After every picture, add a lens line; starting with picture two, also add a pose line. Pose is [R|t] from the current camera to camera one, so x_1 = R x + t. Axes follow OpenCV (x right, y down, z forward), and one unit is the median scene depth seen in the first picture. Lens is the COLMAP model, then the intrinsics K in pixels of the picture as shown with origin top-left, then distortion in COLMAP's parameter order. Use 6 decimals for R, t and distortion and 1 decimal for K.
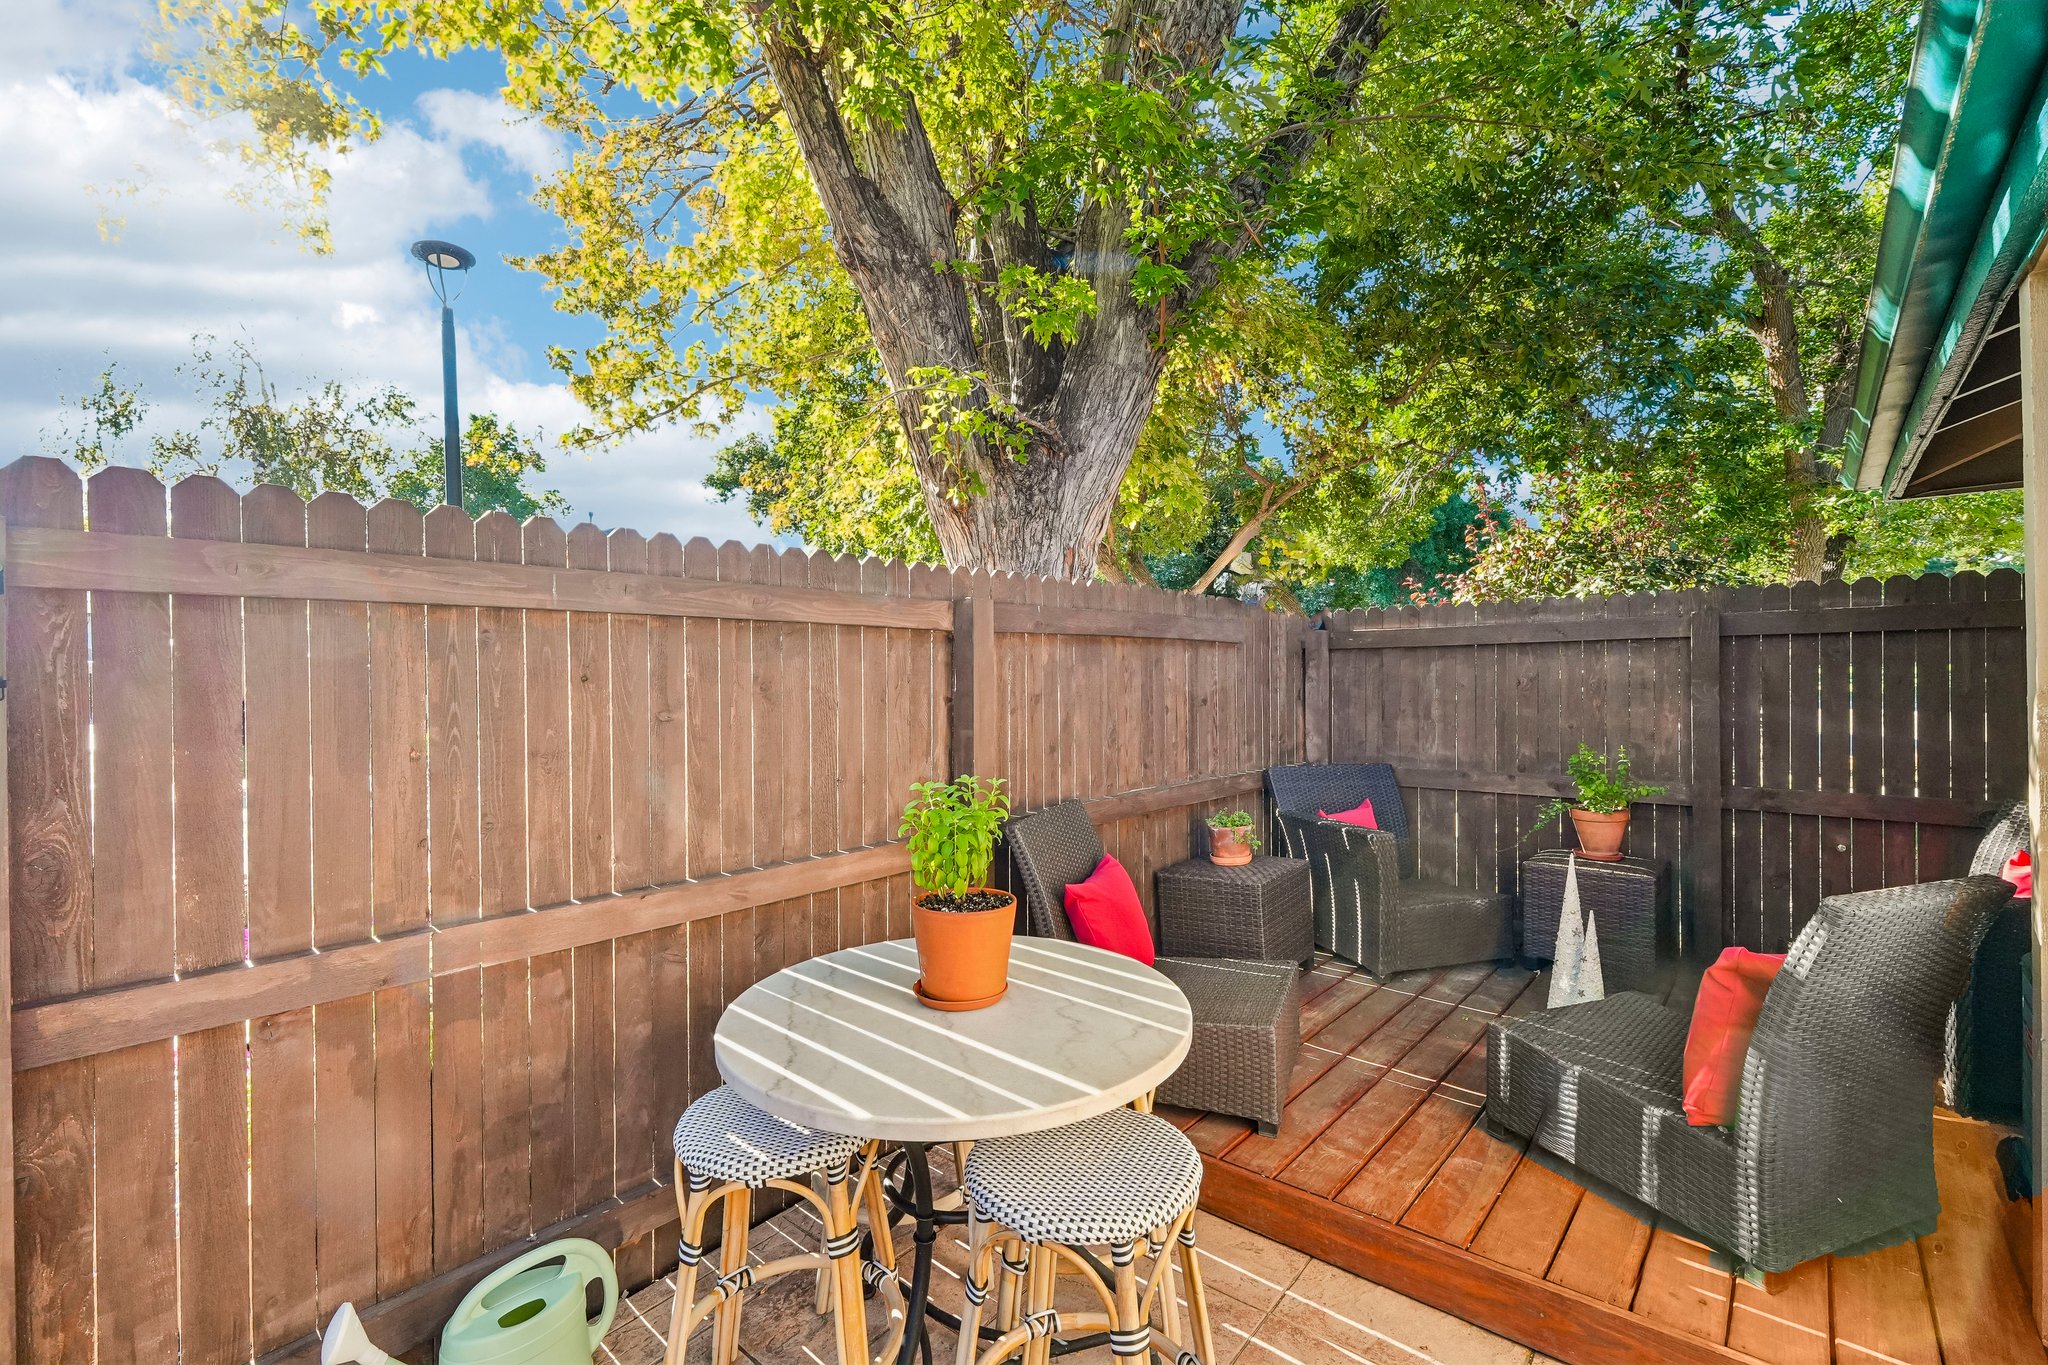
lens RADIAL K [[865.6, 0, 1026.2], [0, 865.6, 686.3], [0, 0, 1]] dist [-0.003552, 0.001683]
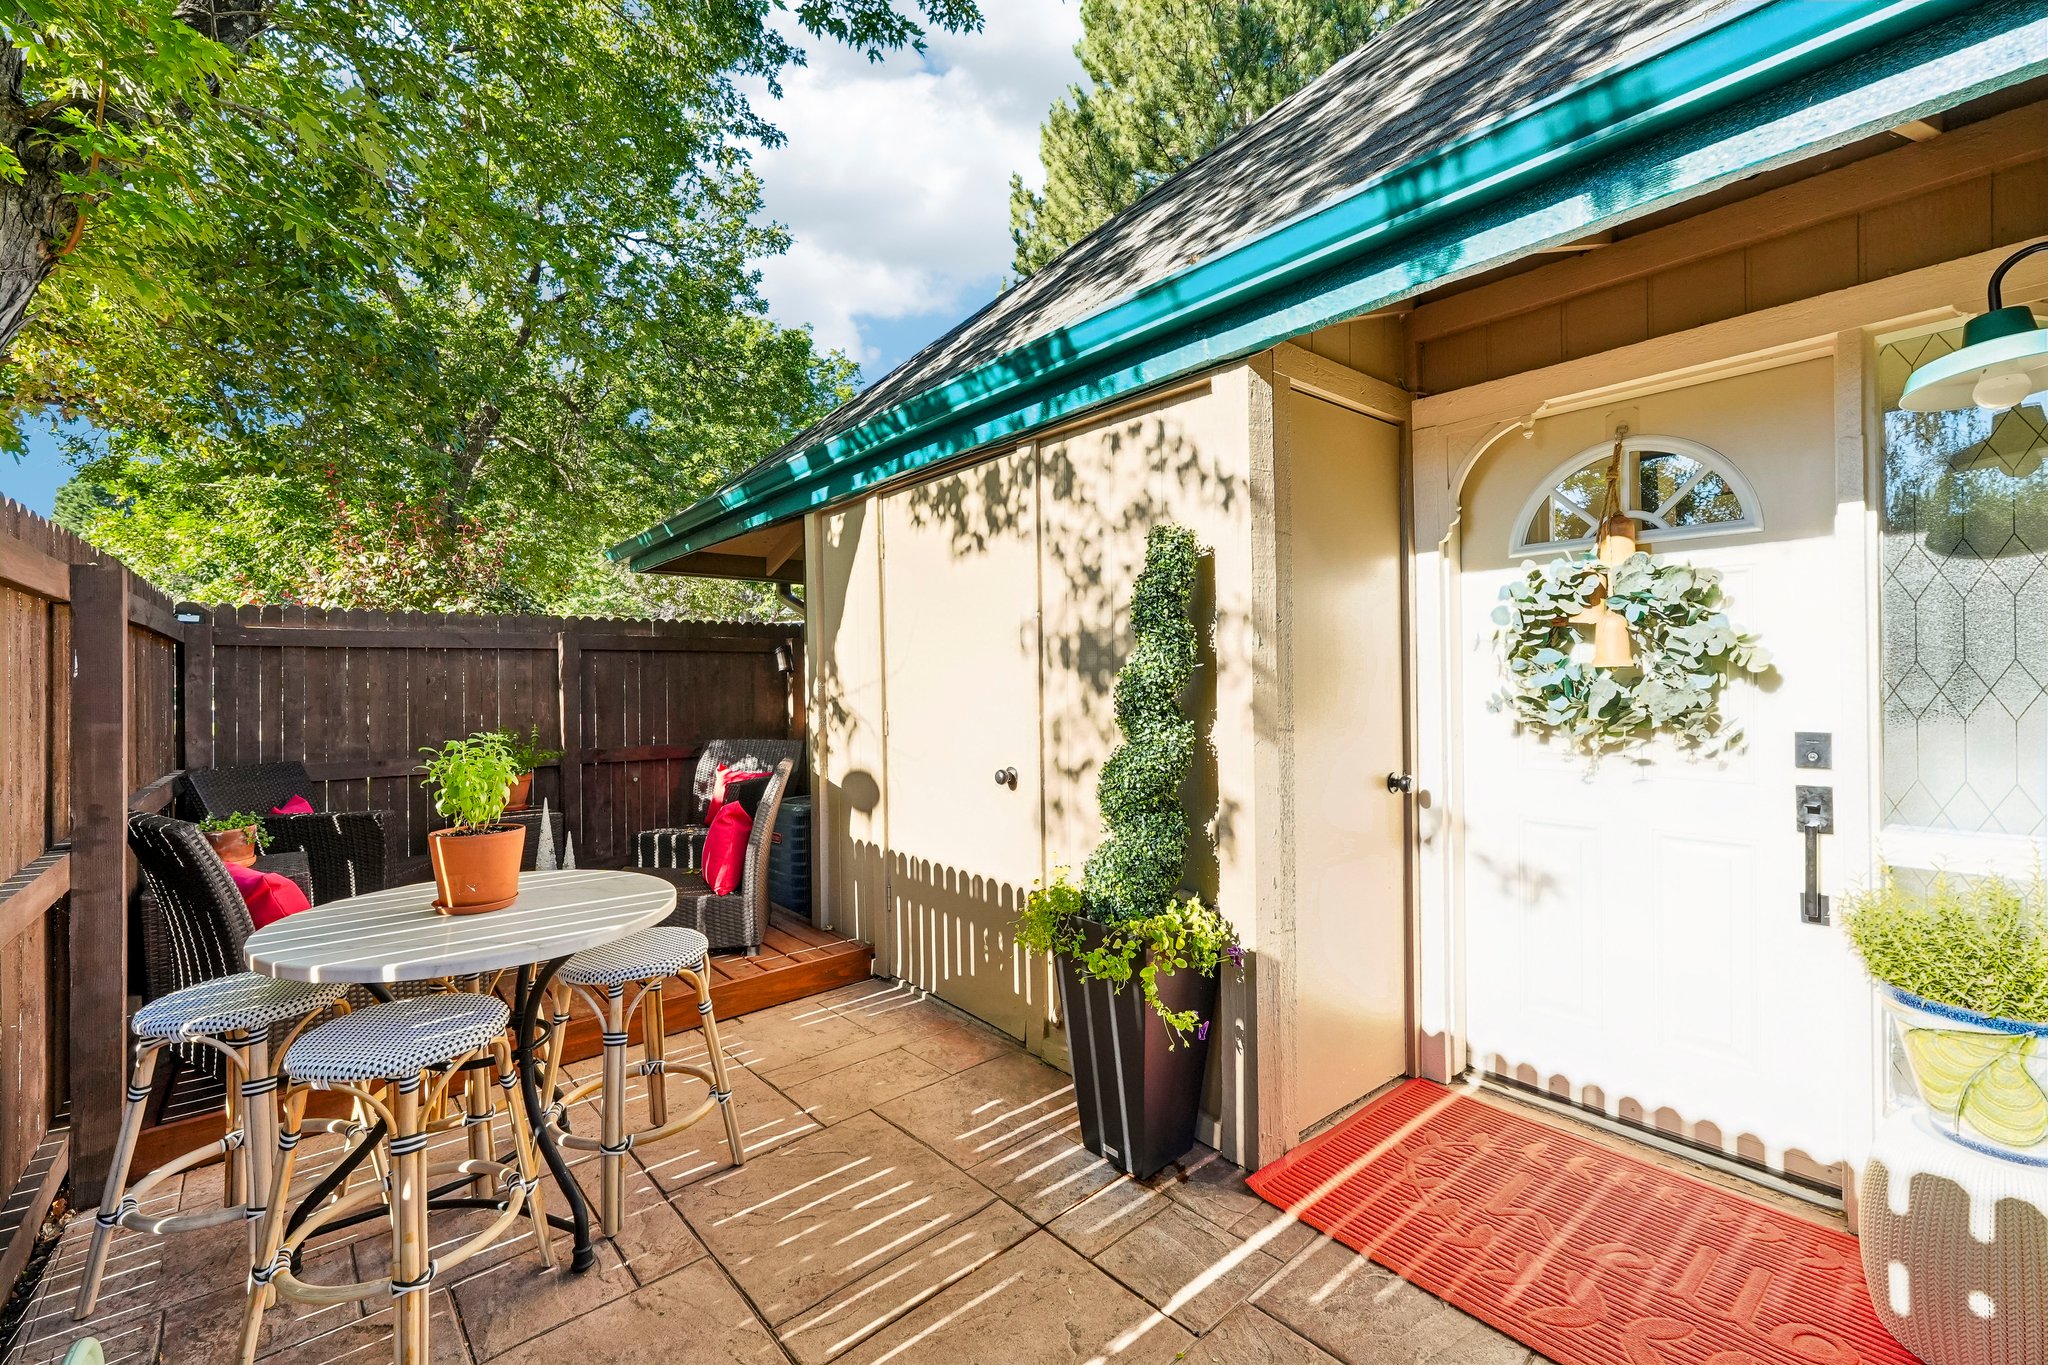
lens RADIAL K [[865.6, 0, 1025.5], [0, 865.6, 678.6], [0, 0, 1]] dist [-0.003552, 0.001683]
pose [[0.137444, 0.006100, 0.990491, -0.507594], [0.009609, 0.999926, -0.007492, 0.009257], [-0.990463, 0.010548, 0.137375, 0.008976]]
